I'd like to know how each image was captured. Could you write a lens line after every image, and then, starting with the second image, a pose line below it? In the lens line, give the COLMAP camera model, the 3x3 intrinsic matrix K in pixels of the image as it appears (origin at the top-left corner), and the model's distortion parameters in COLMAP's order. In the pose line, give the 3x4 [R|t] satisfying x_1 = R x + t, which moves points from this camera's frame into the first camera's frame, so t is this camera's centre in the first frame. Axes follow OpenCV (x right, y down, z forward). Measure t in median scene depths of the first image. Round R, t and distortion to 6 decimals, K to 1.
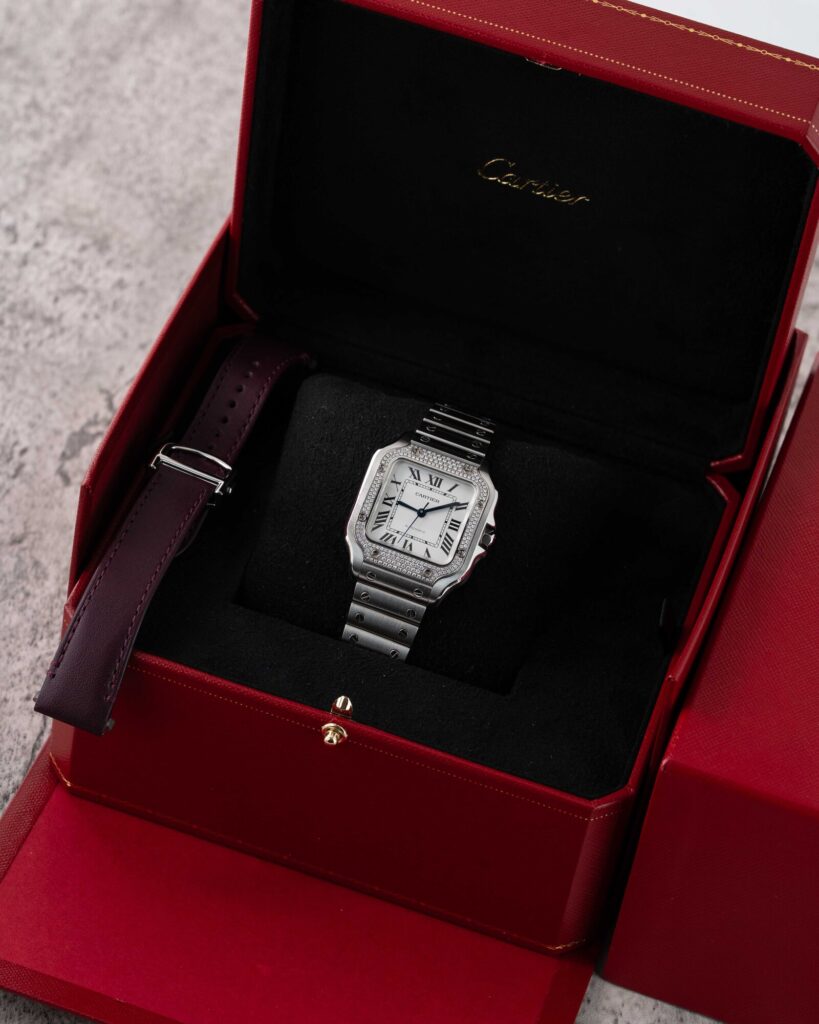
lens RADIAL K [[4635.6, 0, 410.8], [0, 4635.6, 510.6], [0, 0, 1]] dist [-0.106529, 0.000000]
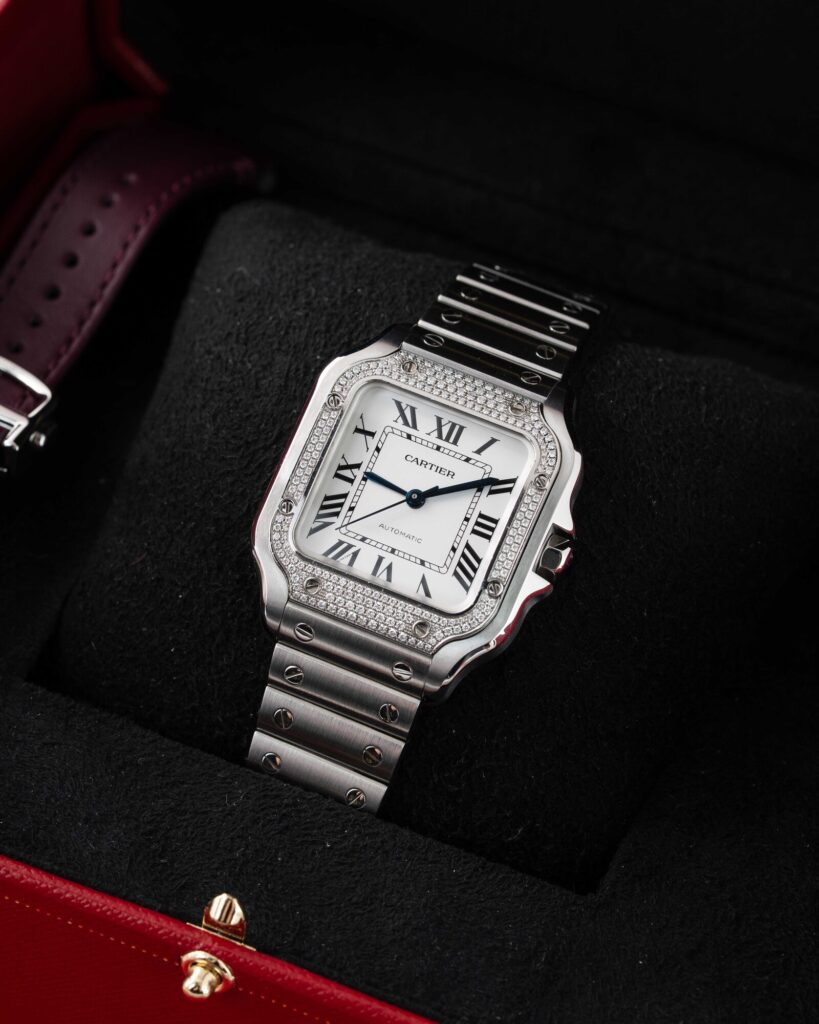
lens RADIAL K [[4635.6, 0, 404.2], [0, 4635.6, 511.5], [0, 0, 1]] dist [-0.106529, 0.000000]
pose [[0.992569, 0.019247, -0.120154, 0.057329], [-0.015370, 0.999333, 0.033114, -0.013672], [0.120711, -0.031021, 0.992203, 0.535812]]
